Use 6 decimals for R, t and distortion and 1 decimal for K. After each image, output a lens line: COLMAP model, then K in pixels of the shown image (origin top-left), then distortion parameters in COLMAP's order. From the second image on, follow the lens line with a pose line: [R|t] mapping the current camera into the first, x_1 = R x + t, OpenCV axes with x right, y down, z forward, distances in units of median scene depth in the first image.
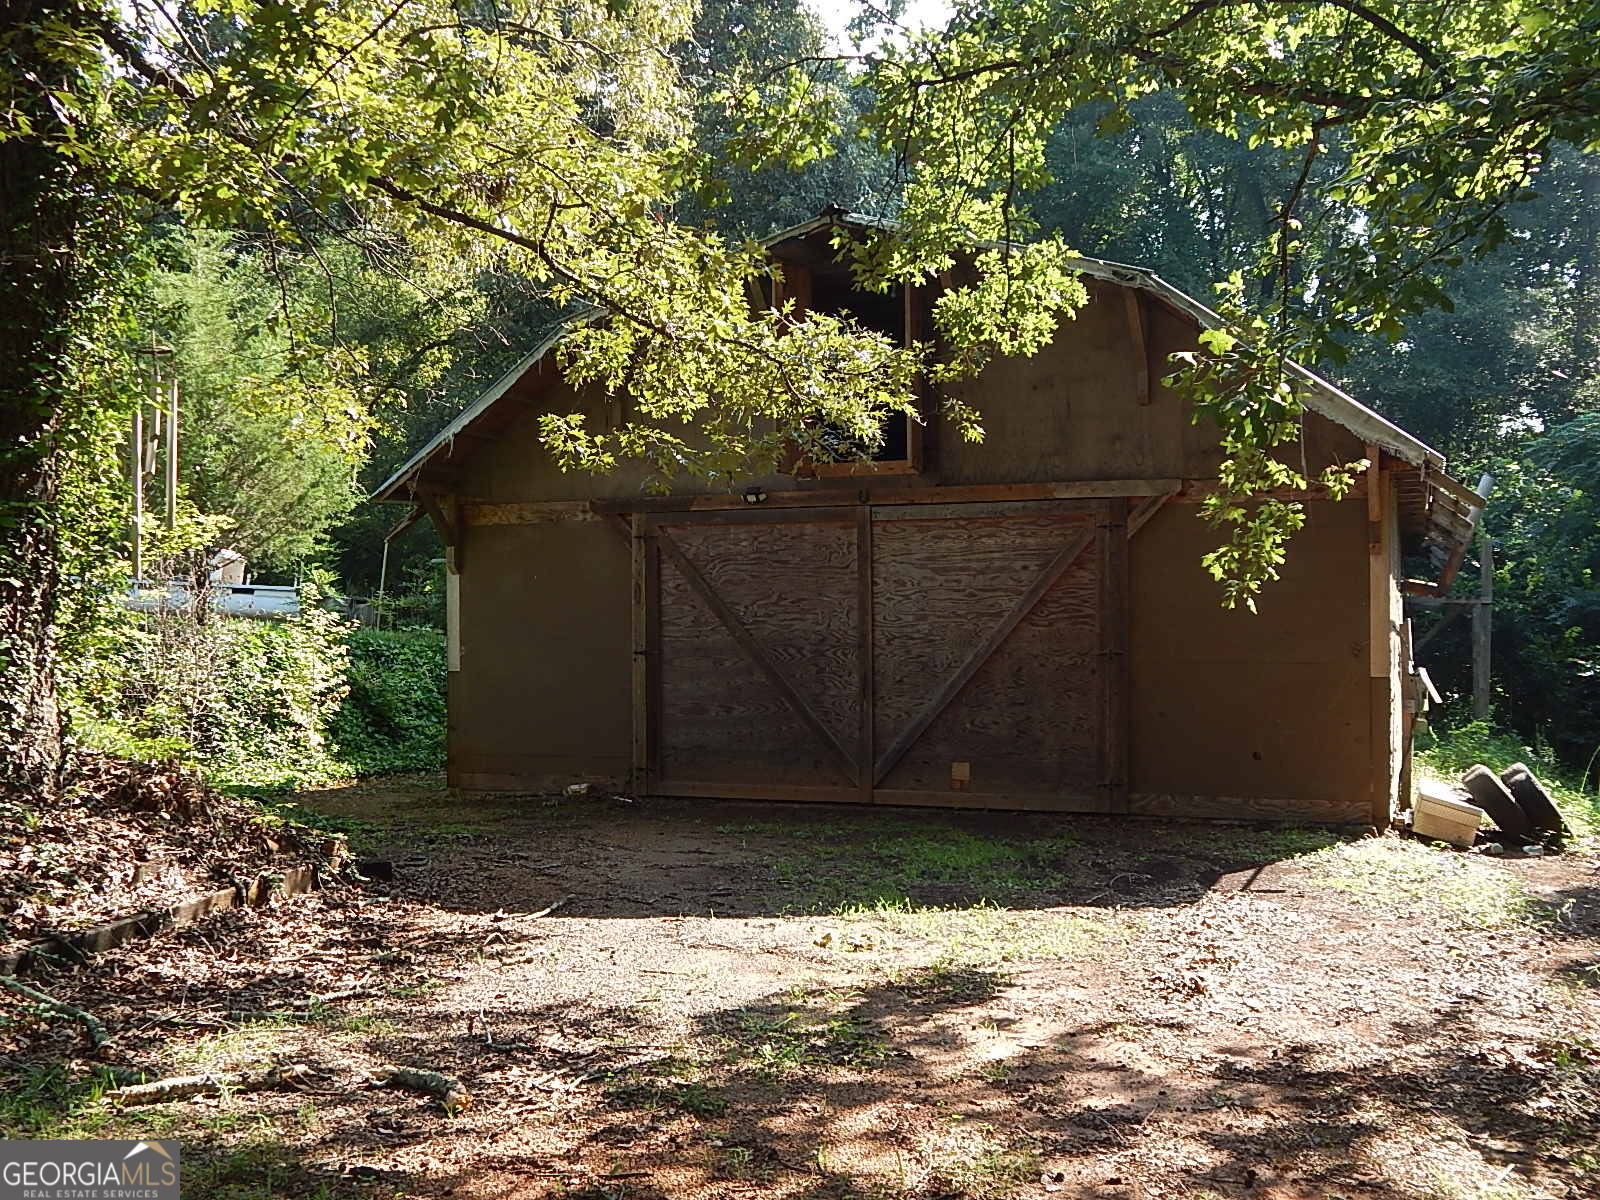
lens RADIAL K [[1606.8, 0, 806.6], [0, 1606.8, 593.6], [0, 0, 1]] dist [-0.000777, 0.000000]
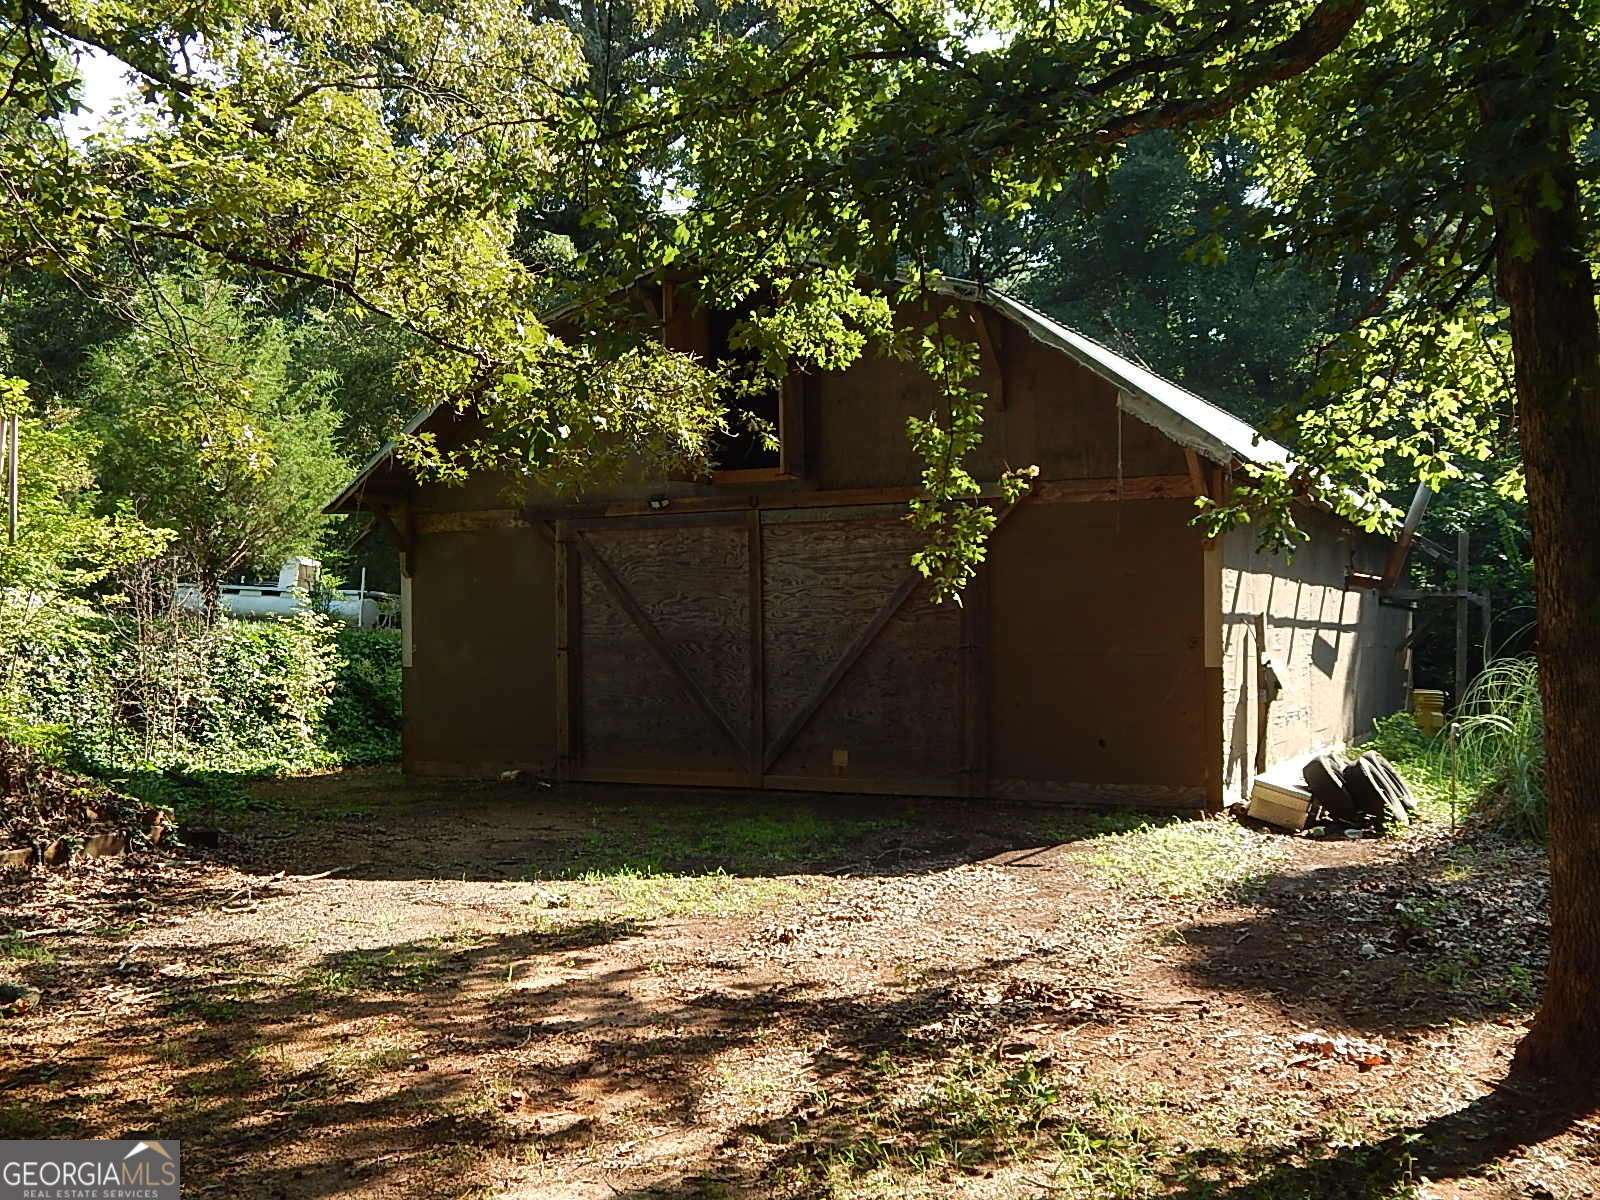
lens RADIAL K [[1606.8, 0, 791.7], [0, 1606.8, 607.8], [0, 0, 1]] dist [-0.000777, 0.000000]
pose [[0.993909, -0.008890, -0.109844, 0.181108], [0.009981, 0.999906, 0.009386, 0.000645], [0.109750, -0.010425, 0.993905, -0.059597]]
